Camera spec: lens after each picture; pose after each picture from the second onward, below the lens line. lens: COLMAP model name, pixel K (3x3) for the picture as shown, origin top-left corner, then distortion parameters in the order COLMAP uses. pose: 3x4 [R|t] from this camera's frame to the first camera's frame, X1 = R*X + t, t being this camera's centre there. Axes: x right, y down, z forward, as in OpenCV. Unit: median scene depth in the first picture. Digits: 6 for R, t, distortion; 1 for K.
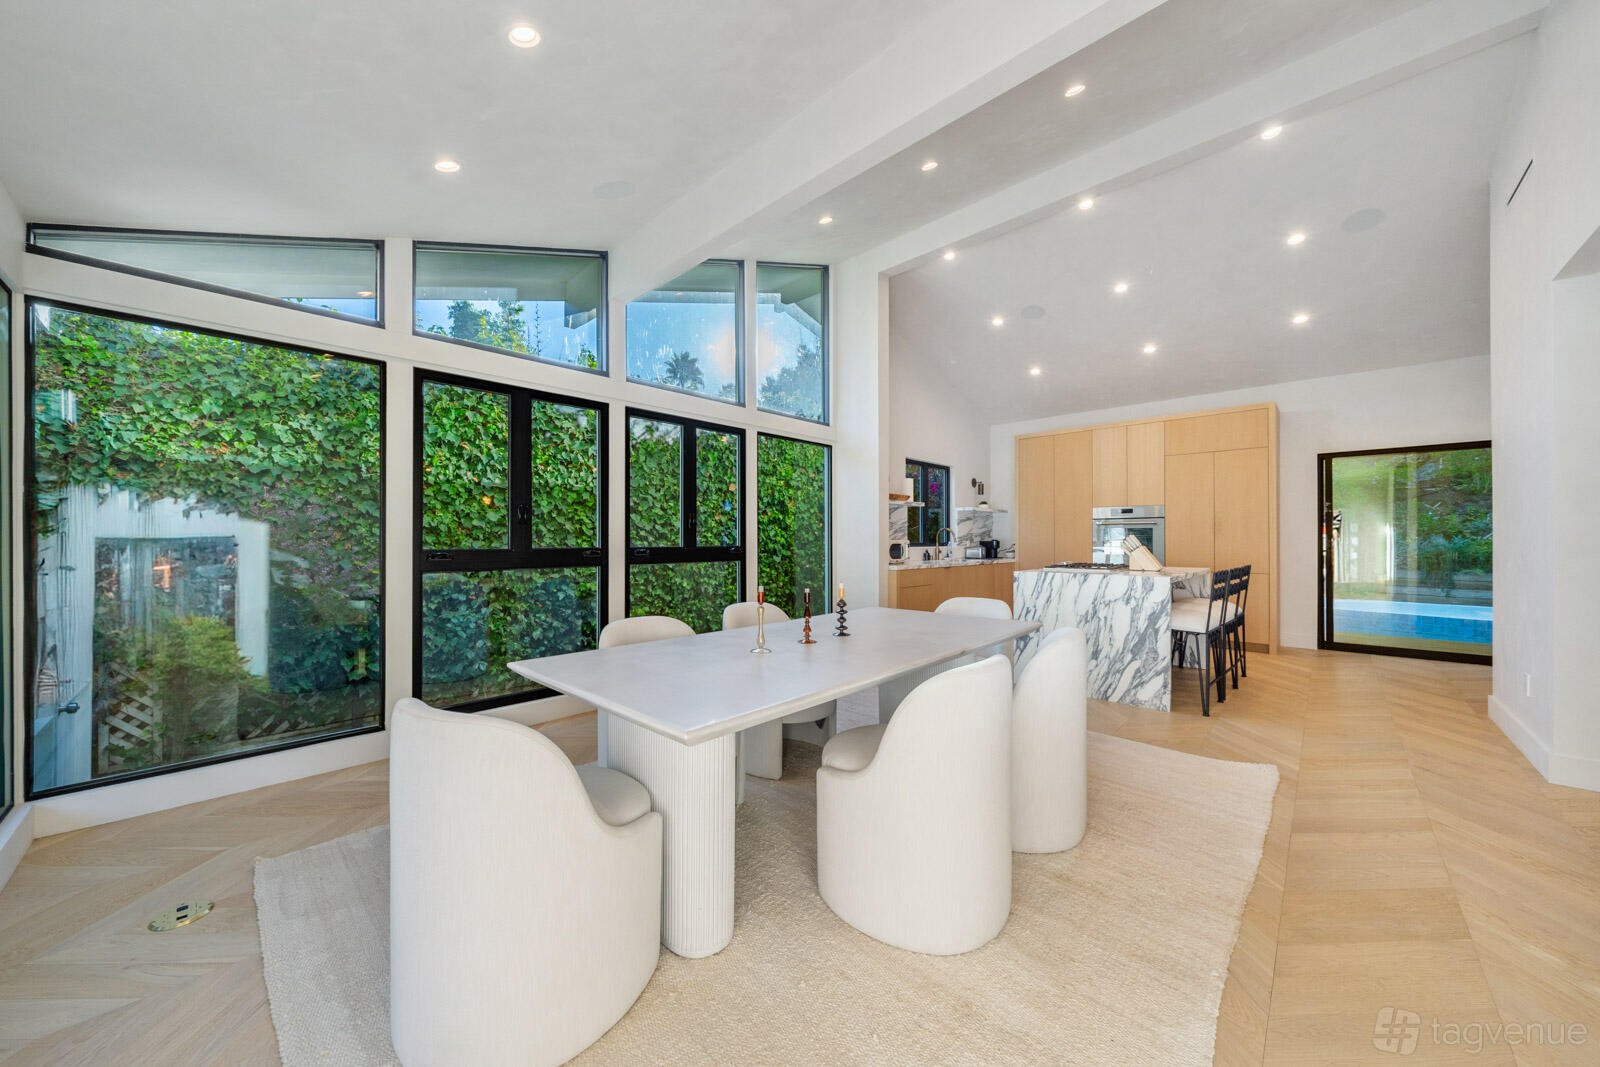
lens RADIAL K [[562.5, 0, 804.8], [0, 562.5, 538.0], [0, 0, 1]] dist [-0.000720, -0.002509]
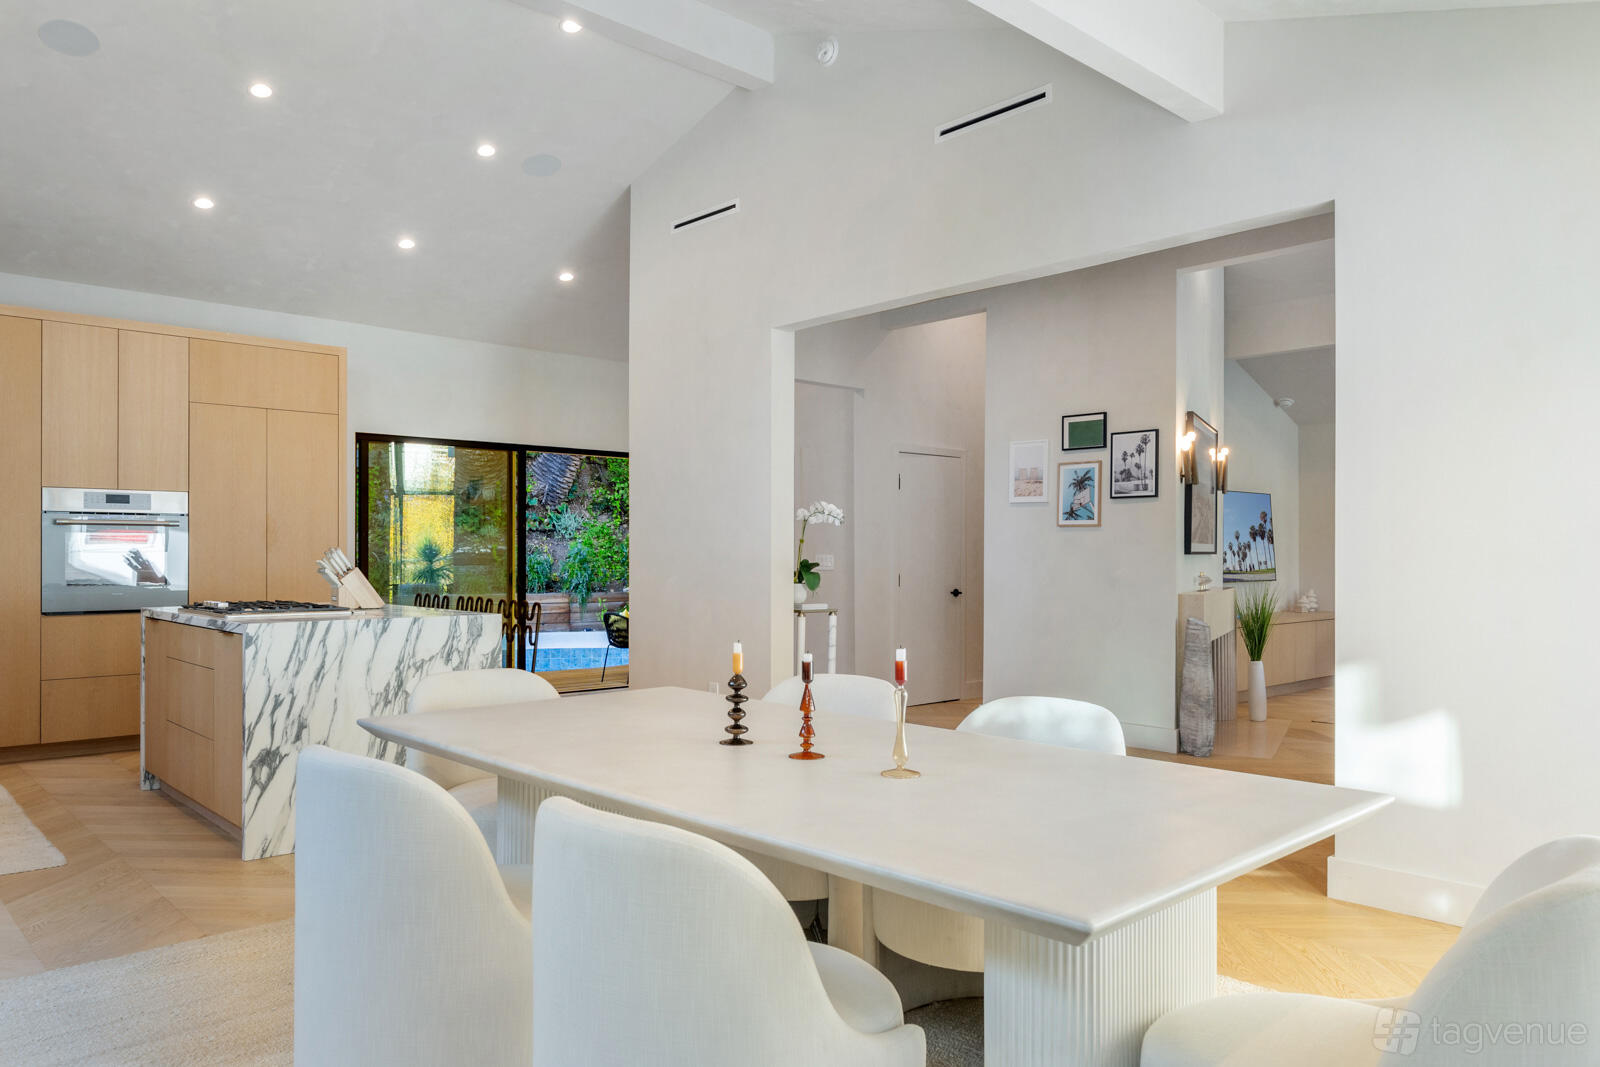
lens RADIAL K [[1094.1, 0, 800.0], [0, 1094.1, 533.5], [0, 0, 1]] dist [-0.008611, -0.002281]
pose [[0.068001, 0.016515, 0.997549, -0.503803], [-0.002249, 0.999863, -0.016400, -0.003183], [-0.997683, -0.001128, 0.068029, 0.461348]]
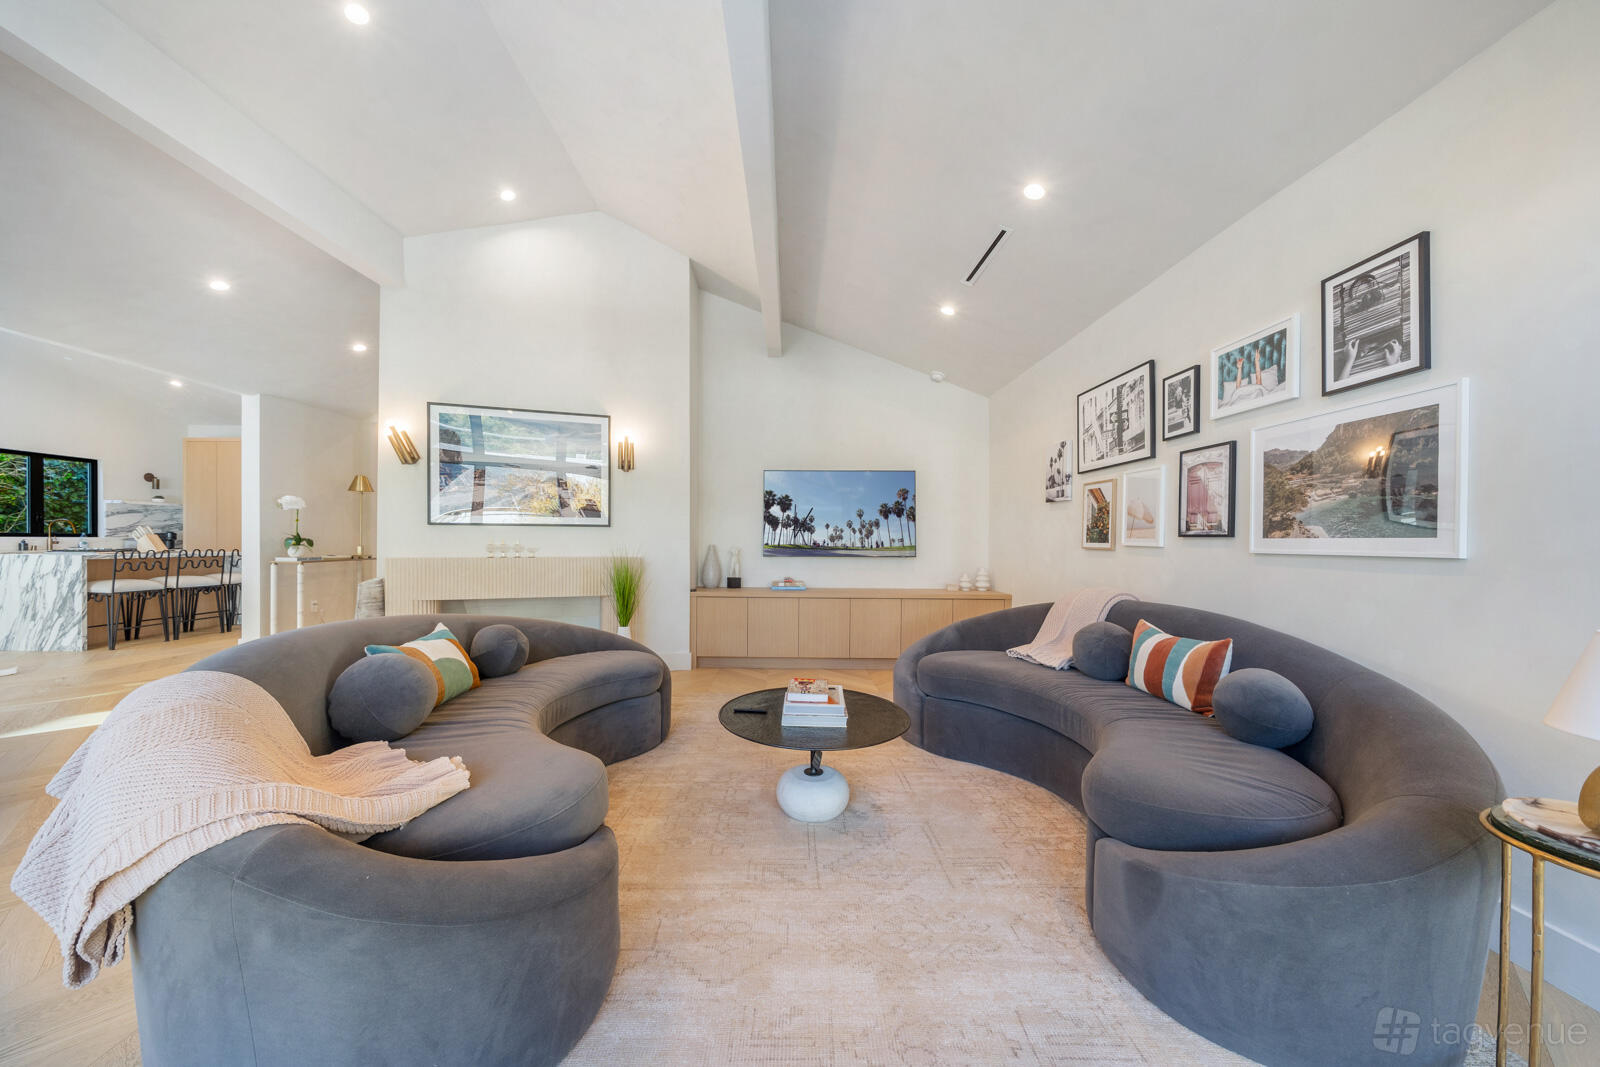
lens RADIAL K [[562.5, 0, 804.8], [0, 562.5, 538.0], [0, 0, 1]] dist [-0.000720, -0.002509]
pose [[0.729919, 0.006774, 0.683500, 0.831246], [-0.005794, 0.999976, -0.003723, 0.018607], [-0.683509, -0.001243, 0.729941, -1.014392]]
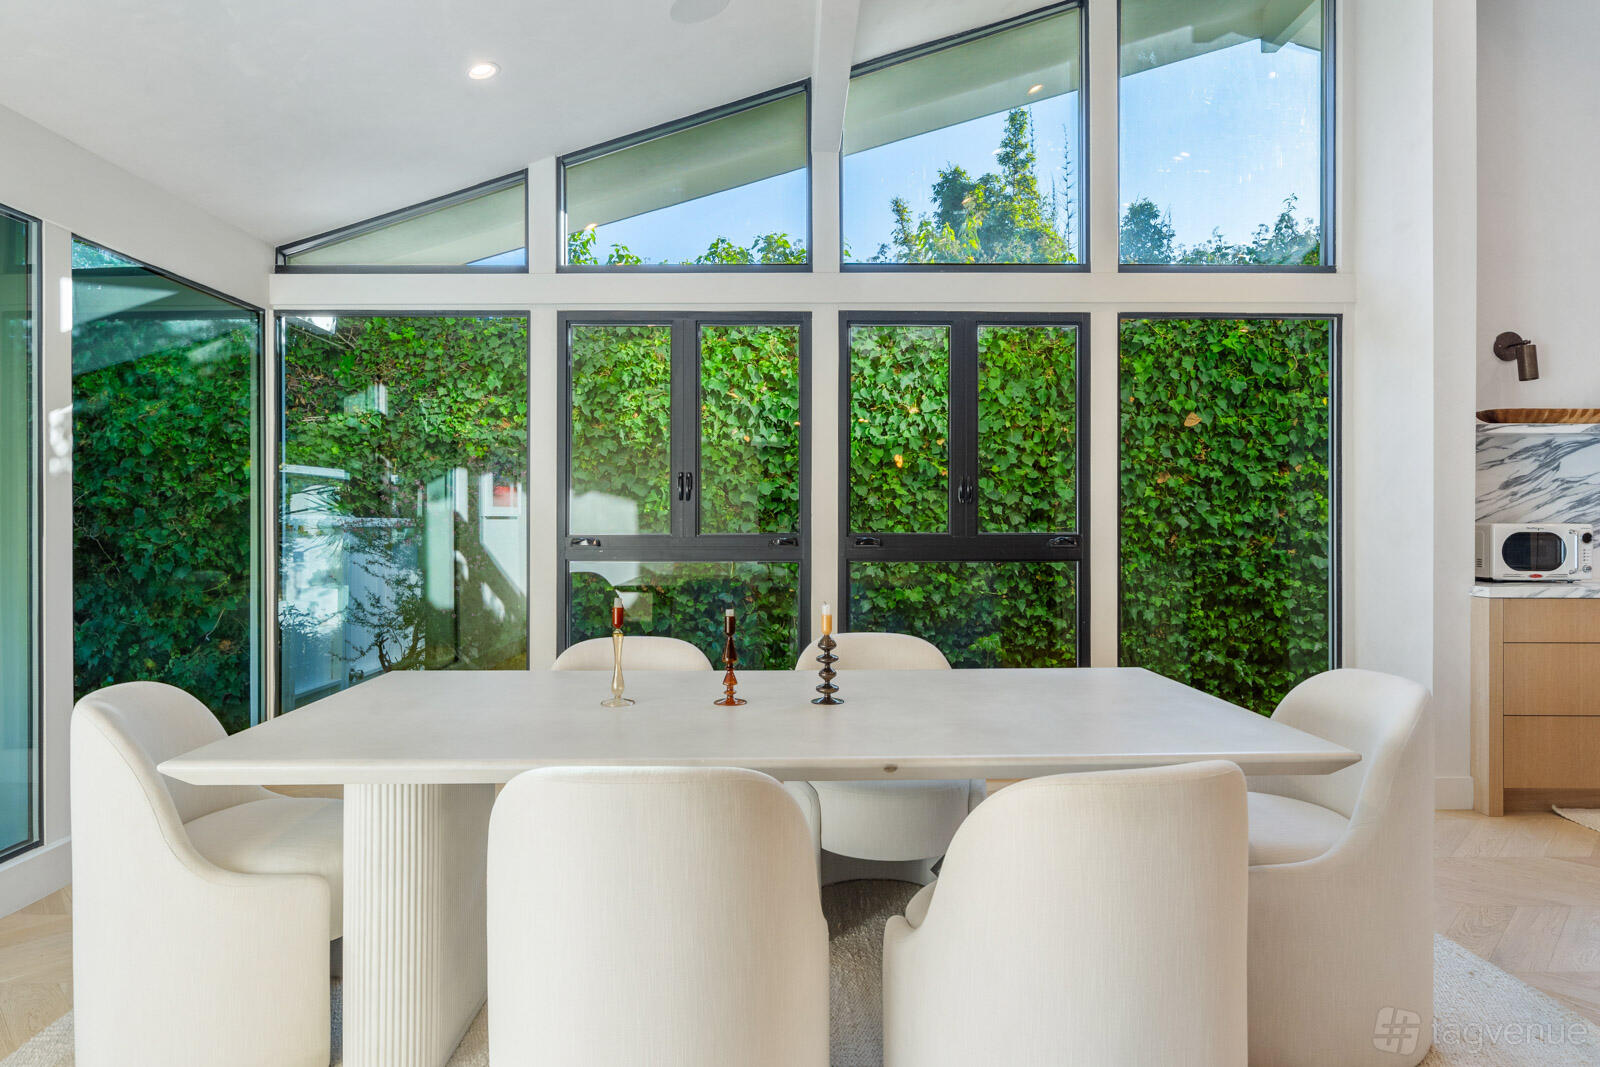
lens RADIAL K [[964.5, 0, 794.3], [0, 964.5, 521.8], [0, 0, 1]] dist [0.001857, 0.000544]
pose [[0.689975, 0.003294, -0.723826, 0.375829], [0.000797, 0.999986, 0.005311, -0.002258], [0.723833, -0.004242, 0.689963, 0.181244]]
